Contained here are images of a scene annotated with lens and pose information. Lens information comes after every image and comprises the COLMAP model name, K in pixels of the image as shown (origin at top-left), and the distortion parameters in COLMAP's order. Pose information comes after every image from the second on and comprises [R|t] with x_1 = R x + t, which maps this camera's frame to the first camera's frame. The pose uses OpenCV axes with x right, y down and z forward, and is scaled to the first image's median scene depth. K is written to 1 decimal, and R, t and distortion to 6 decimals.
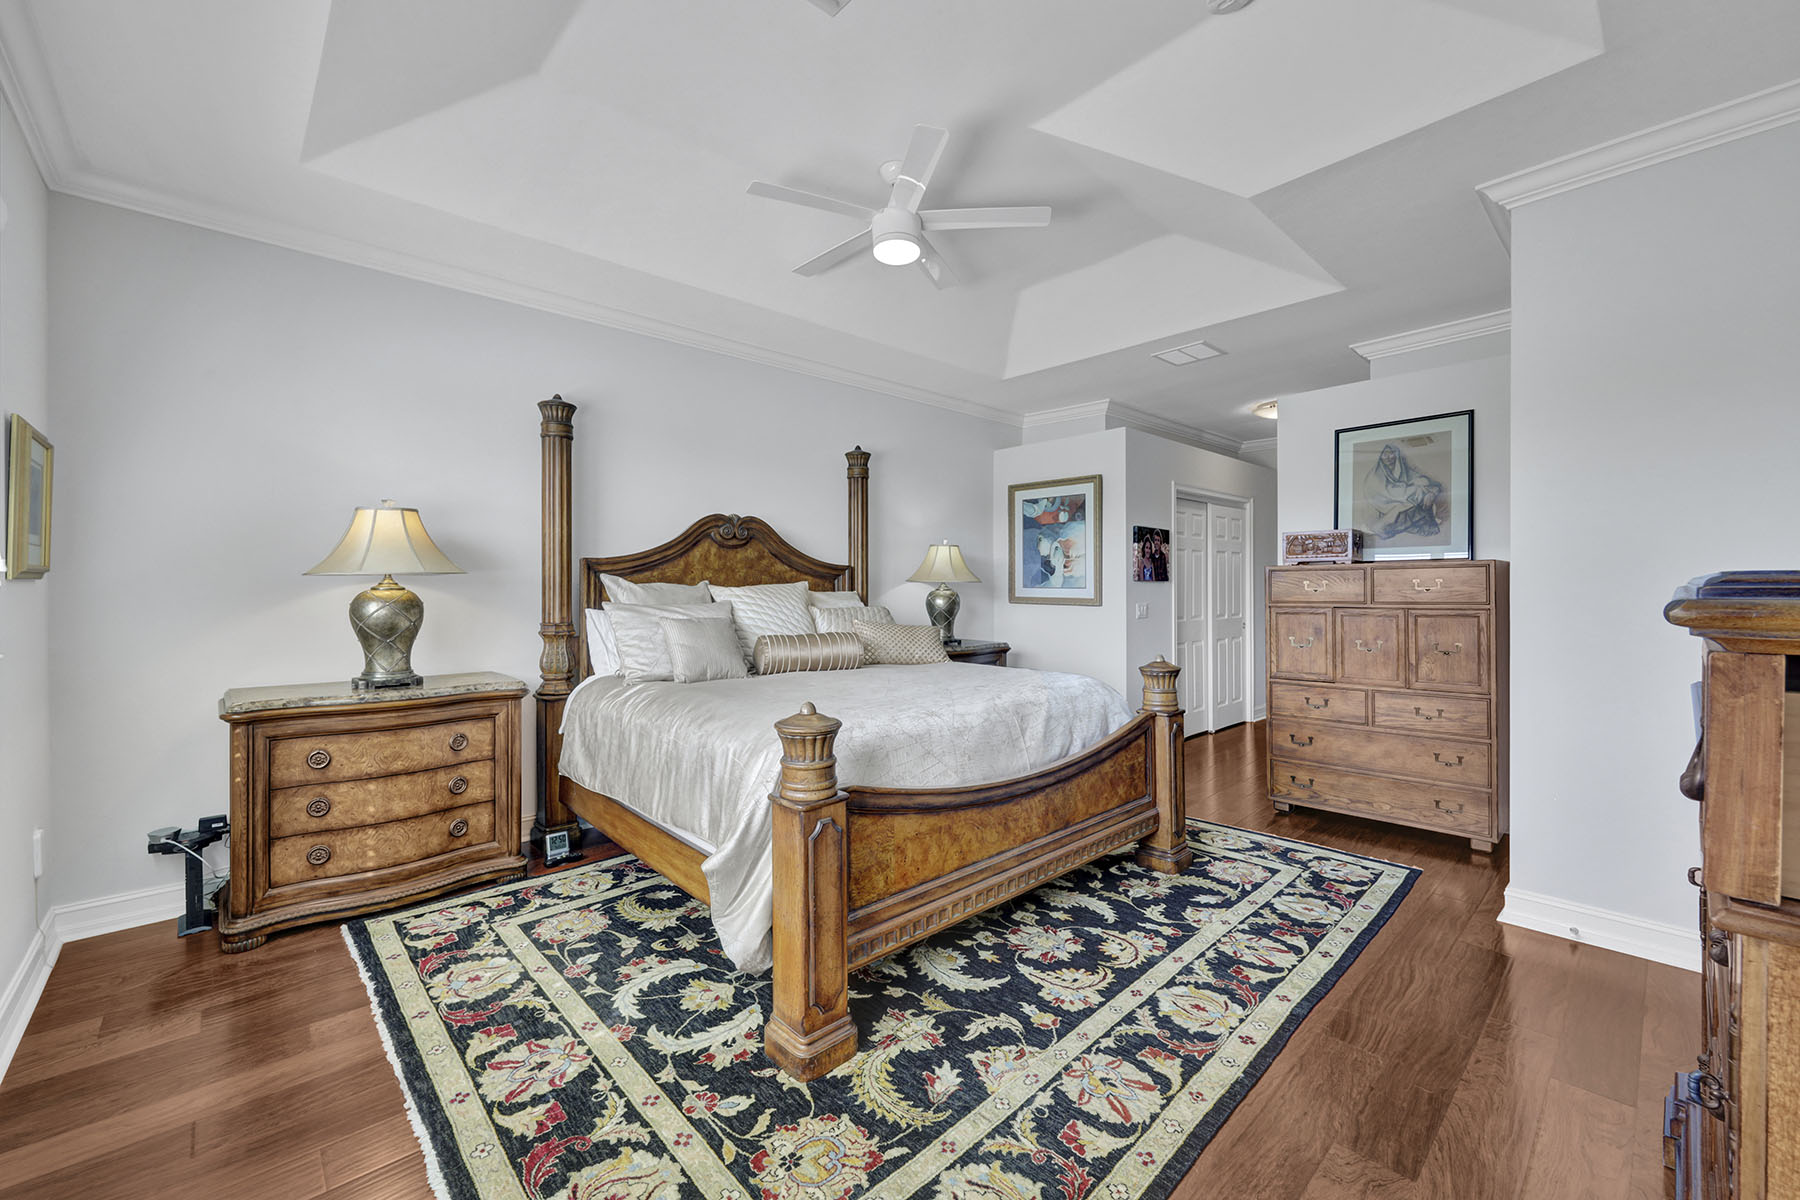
lens RADIAL K [[727.7, 0, 900.5], [0, 727.7, 589.4], [0, 0, 1]] dist [0.012849, 0.000068]
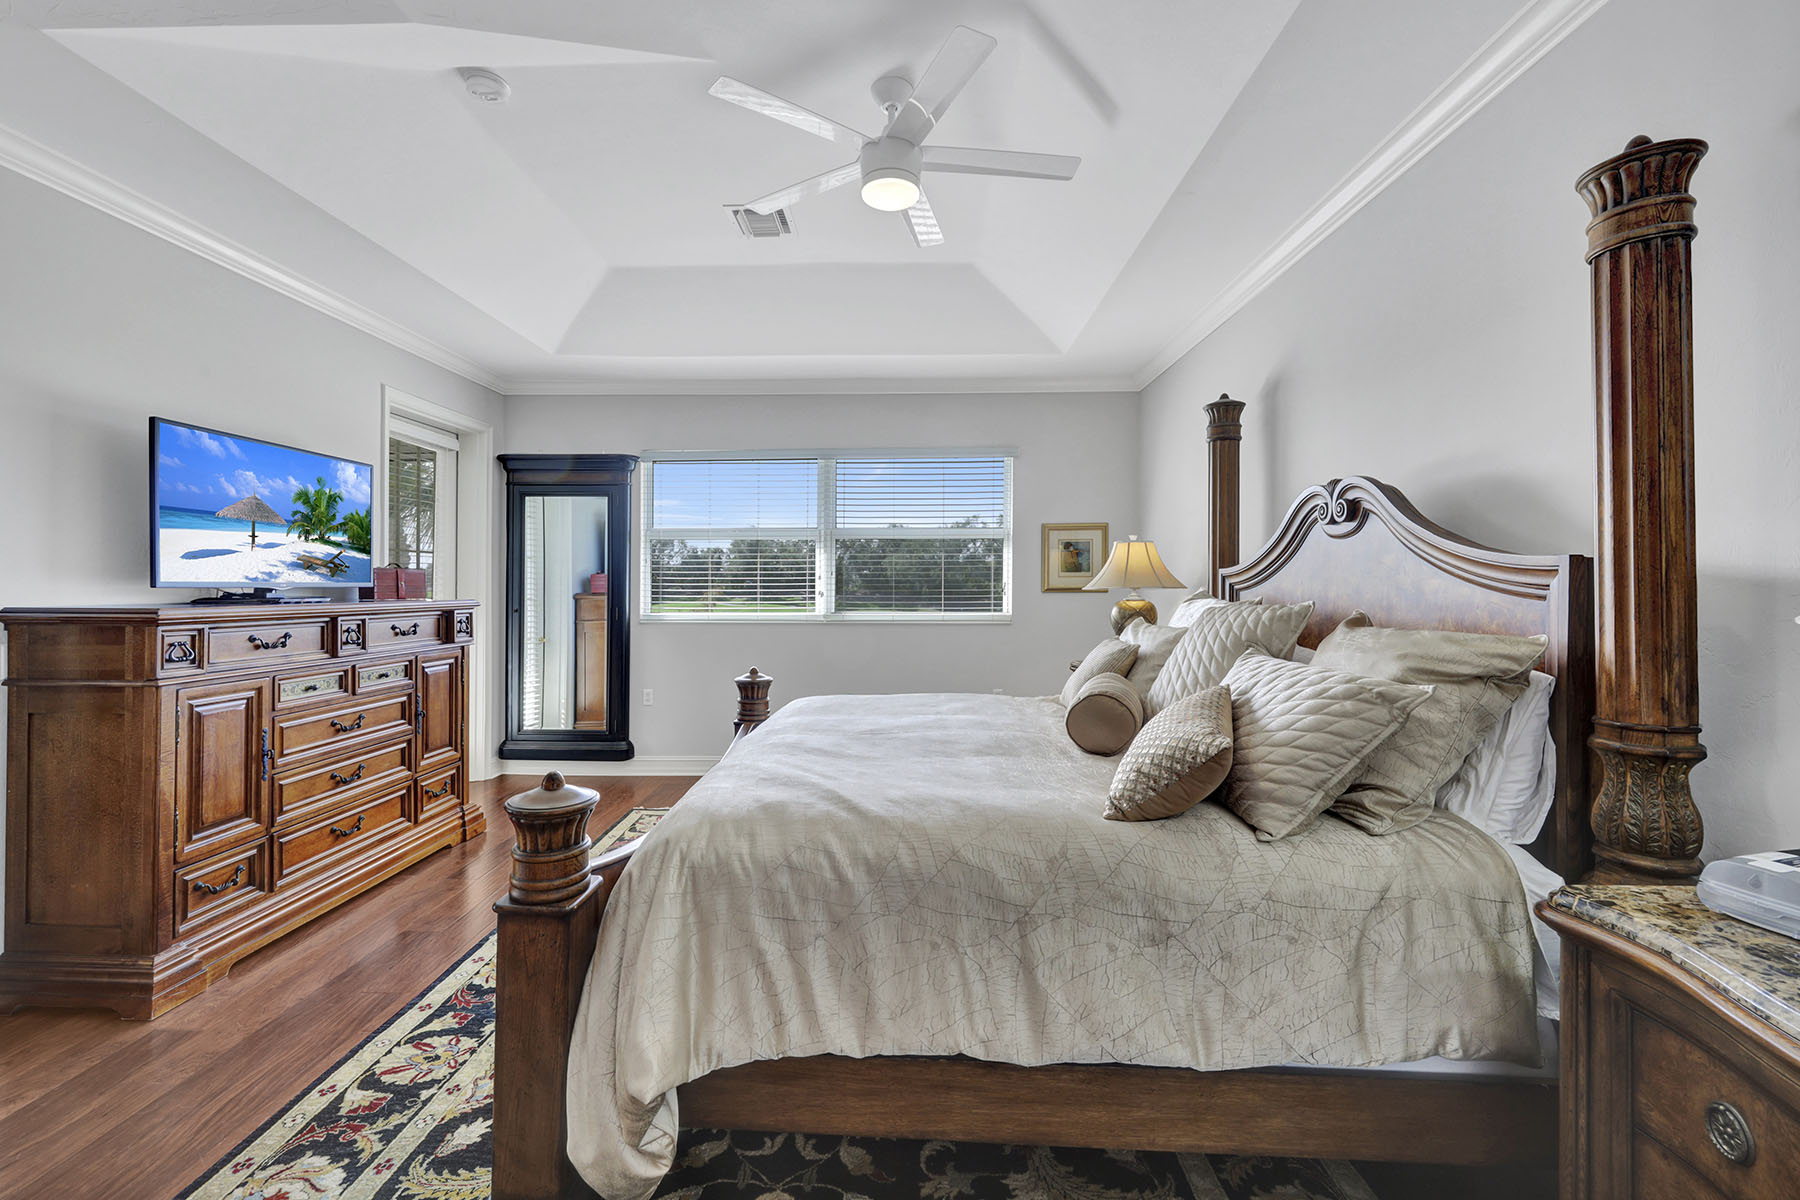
lens RADIAL K [[727.7, 0, 898.9], [0, 727.7, 592.2], [0, 0, 1]] dist [0.012849, 0.000068]
pose [[-0.698930, 0.000303, -0.715190, 0.697610], [-0.003515, 0.999986, 0.003859, -0.043490], [0.715181, 0.005211, -0.698919, 1.936029]]
